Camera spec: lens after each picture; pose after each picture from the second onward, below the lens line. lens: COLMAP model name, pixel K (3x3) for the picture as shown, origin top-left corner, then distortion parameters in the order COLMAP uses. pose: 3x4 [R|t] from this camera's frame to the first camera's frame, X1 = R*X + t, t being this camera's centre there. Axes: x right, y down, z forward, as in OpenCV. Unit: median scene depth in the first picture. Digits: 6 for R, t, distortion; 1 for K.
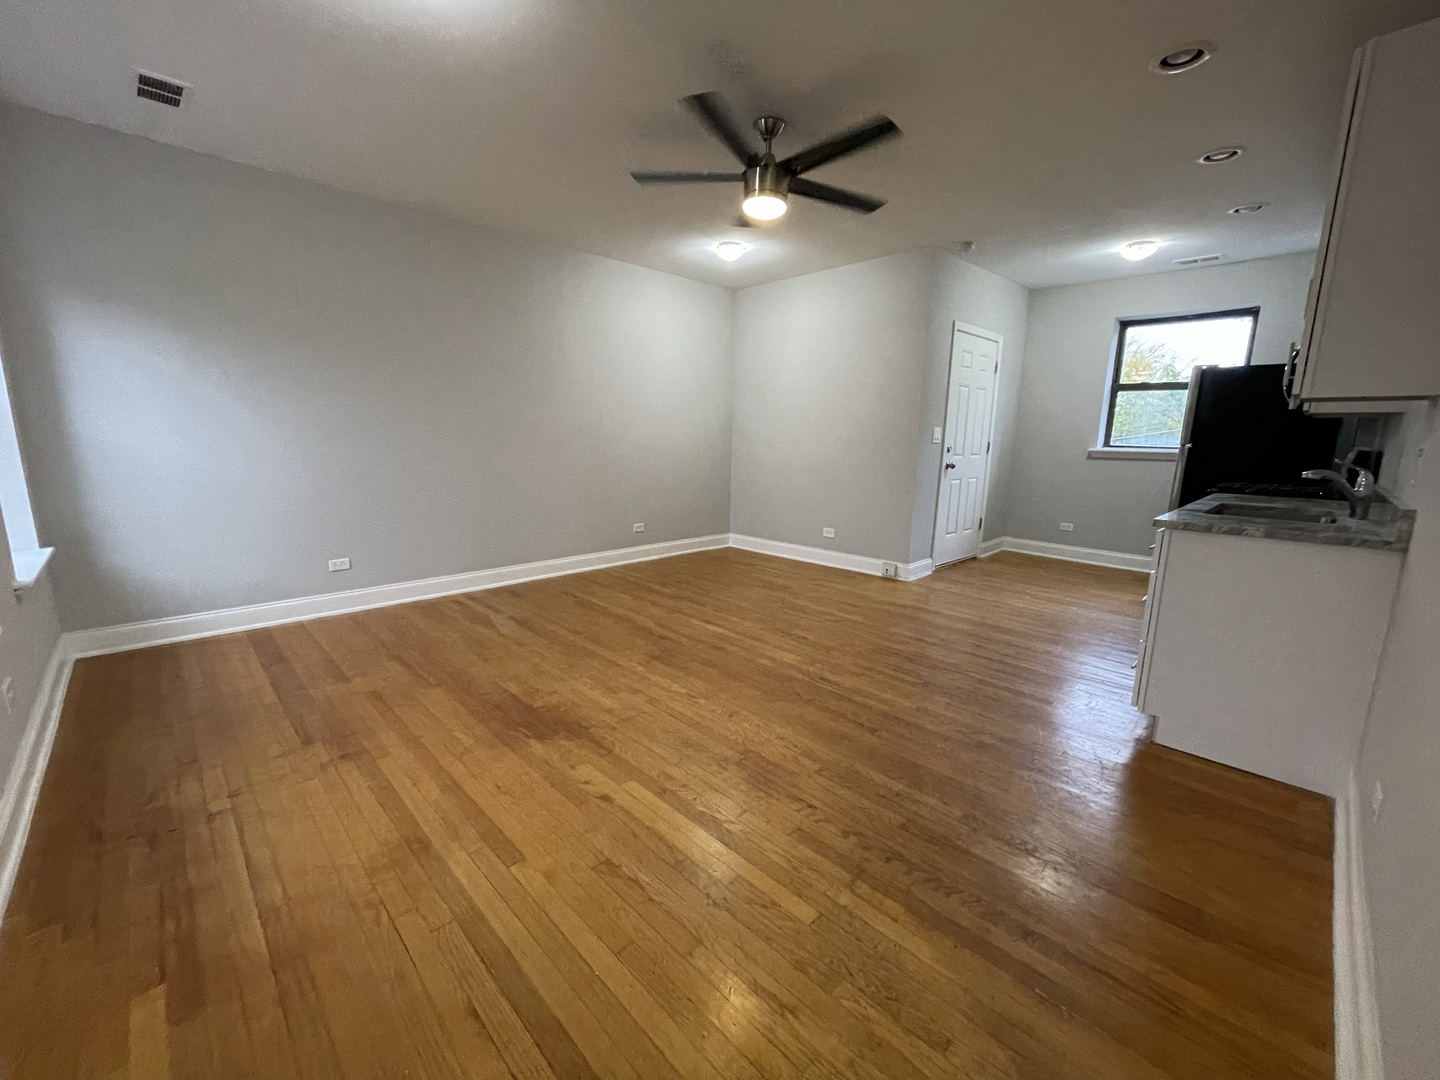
lens RADIAL K [[581.3, 0, 713.1], [0, 581.3, 536.8], [0, 0, 1]] dist [-0.007089, 0.000443]
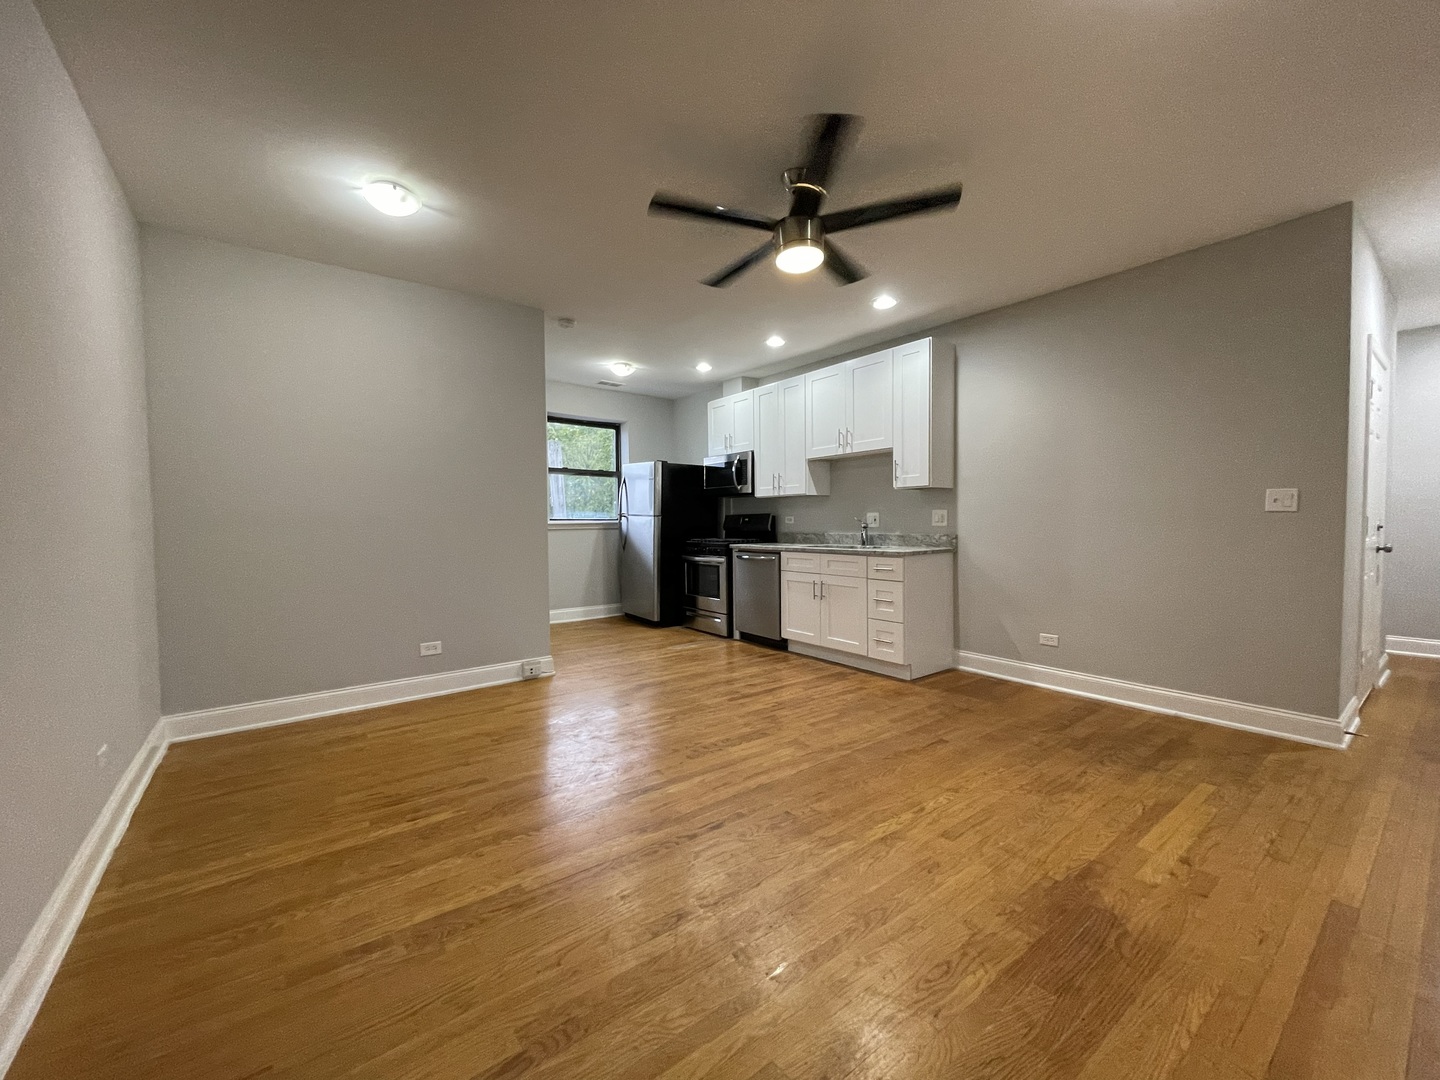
lens RADIAL K [[581.3, 0, 712.9], [0, 581.3, 542.2], [0, 0, 1]] dist [-0.007089, 0.000443]
pose [[0.123949, -0.053121, 0.990866, -0.858026], [0.182290, 0.982791, 0.029885, -0.178076], [-0.975401, 0.176921, 0.131500, 1.090082]]
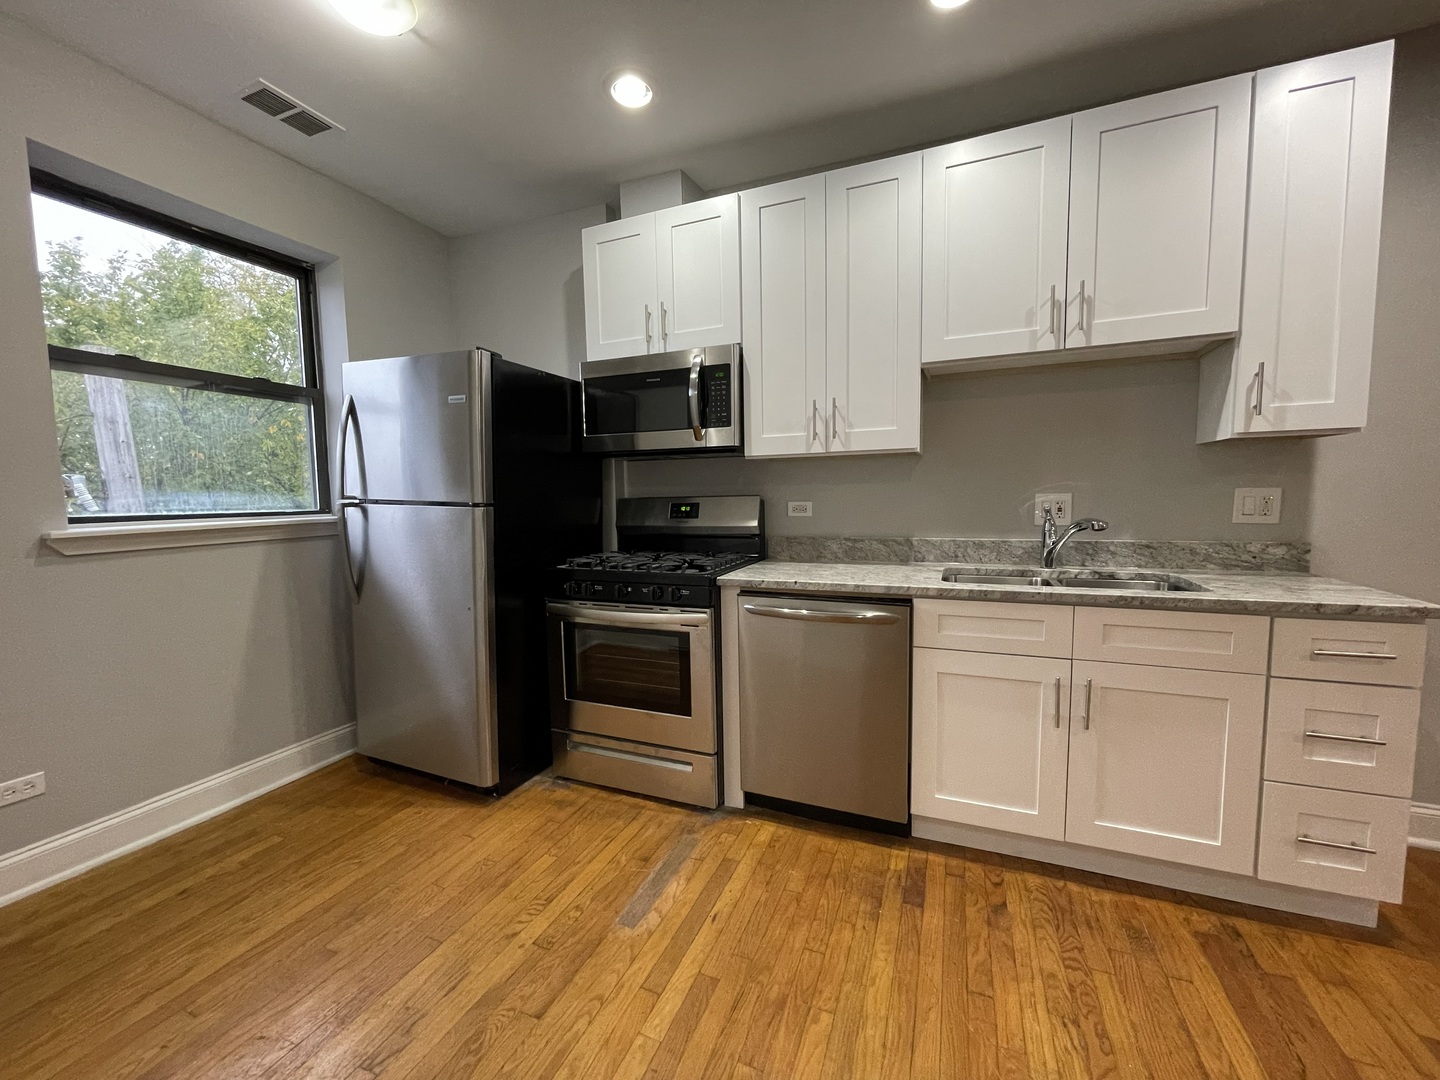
lens RADIAL K [[581.3, 0, 718.4], [0, 581.3, 546.1], [0, 0, 1]] dist [-0.007089, 0.000443]
pose [[-0.394585, -0.090642, 0.914378, 0.368951], [0.169054, 0.970974, 0.169204, -0.266842], [-0.903174, 0.221345, -0.367808, 1.551610]]
